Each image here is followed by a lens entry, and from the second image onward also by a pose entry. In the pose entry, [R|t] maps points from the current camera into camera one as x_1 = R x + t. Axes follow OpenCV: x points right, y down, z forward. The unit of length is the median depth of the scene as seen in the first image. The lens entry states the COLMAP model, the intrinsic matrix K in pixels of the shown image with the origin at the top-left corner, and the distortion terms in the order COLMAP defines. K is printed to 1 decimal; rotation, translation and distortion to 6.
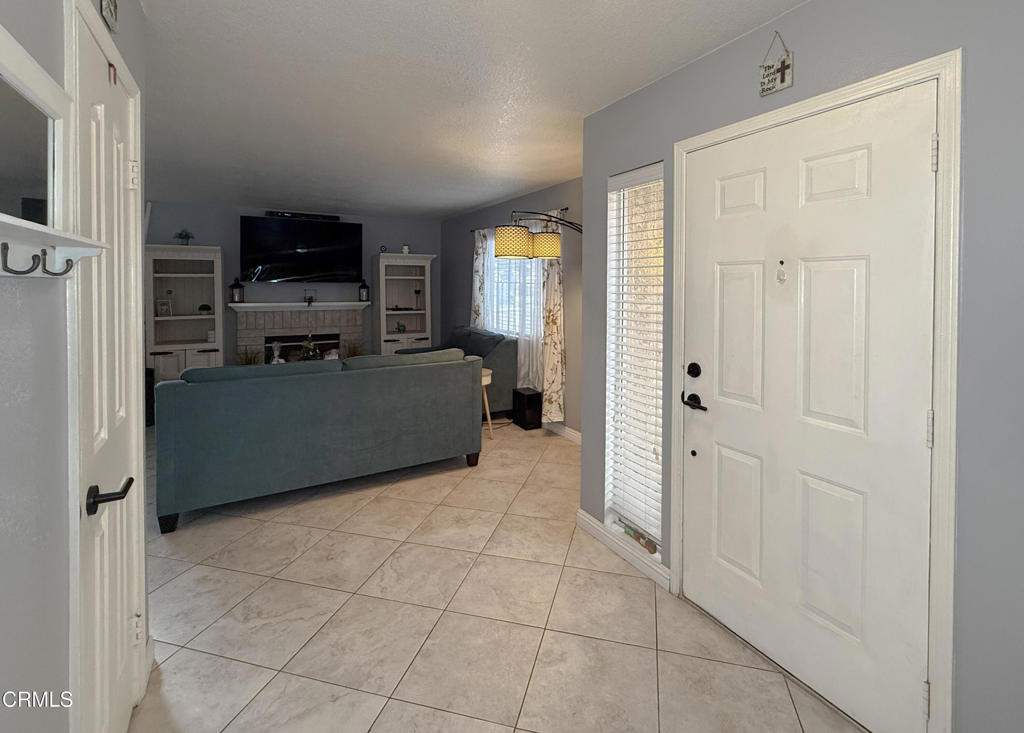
lens RADIAL K [[446.8, 0, 527.2], [0, 446.8, 290.5], [0, 0, 1]] dist [0.002778, -0.000042]
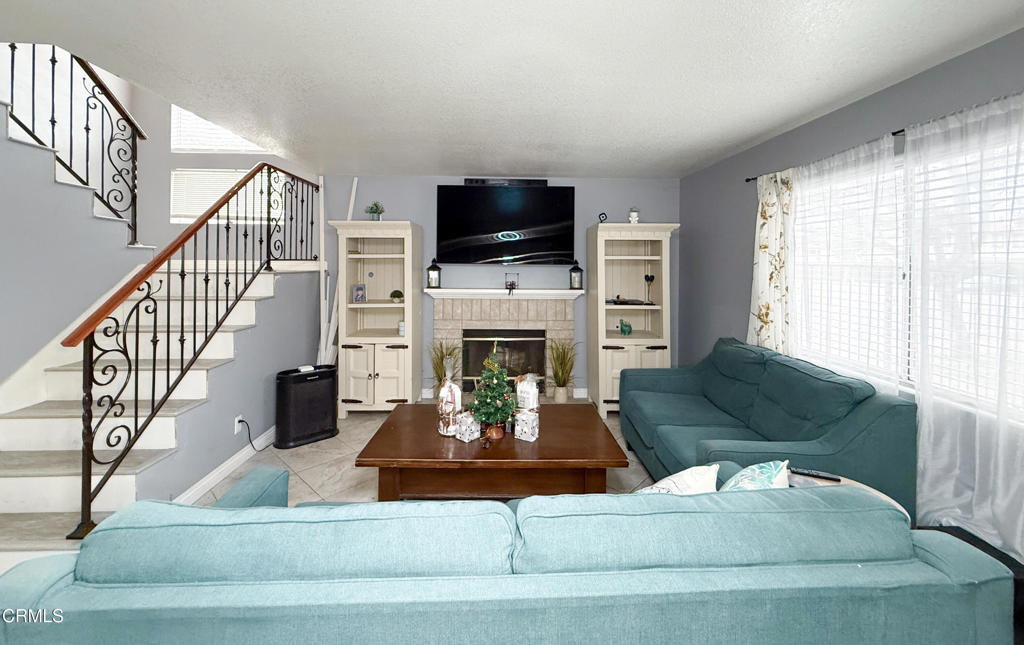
lens RADIAL K [[401.5, 0, 504.9], [0, 401.5, 262.3], [0, 0, 1]] dist [-0.003821, -0.000927]
pose [[0.865379, 0.002904, -0.501110, -0.137690], [-0.010228, 0.999877, -0.011868, -0.012457], [0.501014, 0.015396, 0.865302, 0.374222]]
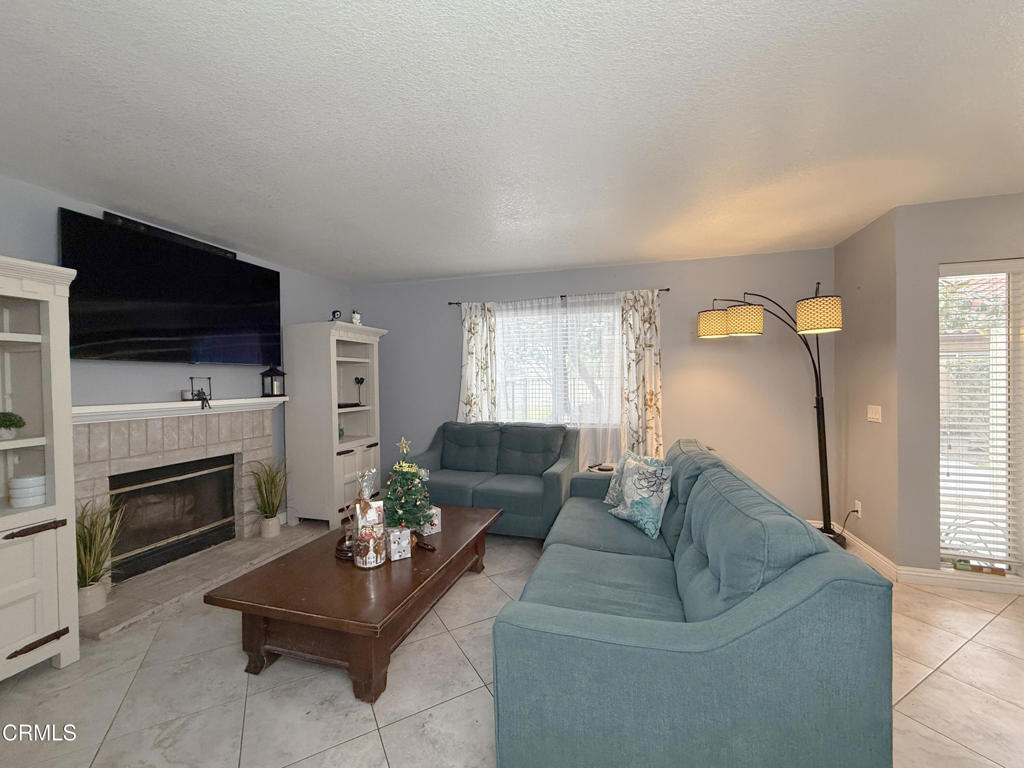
lens RADIAL K [[406.1, 0, 518.1], [0, 406.1, 383.9], [0, 0, 1]] dist [0.003457, 0.001000]
pose [[0.752978, -0.018413, 0.657788, -0.519194], [0.019212, 0.999797, 0.005993, 0.010559], [-0.657766, 0.008125, 0.753179, 0.370782]]
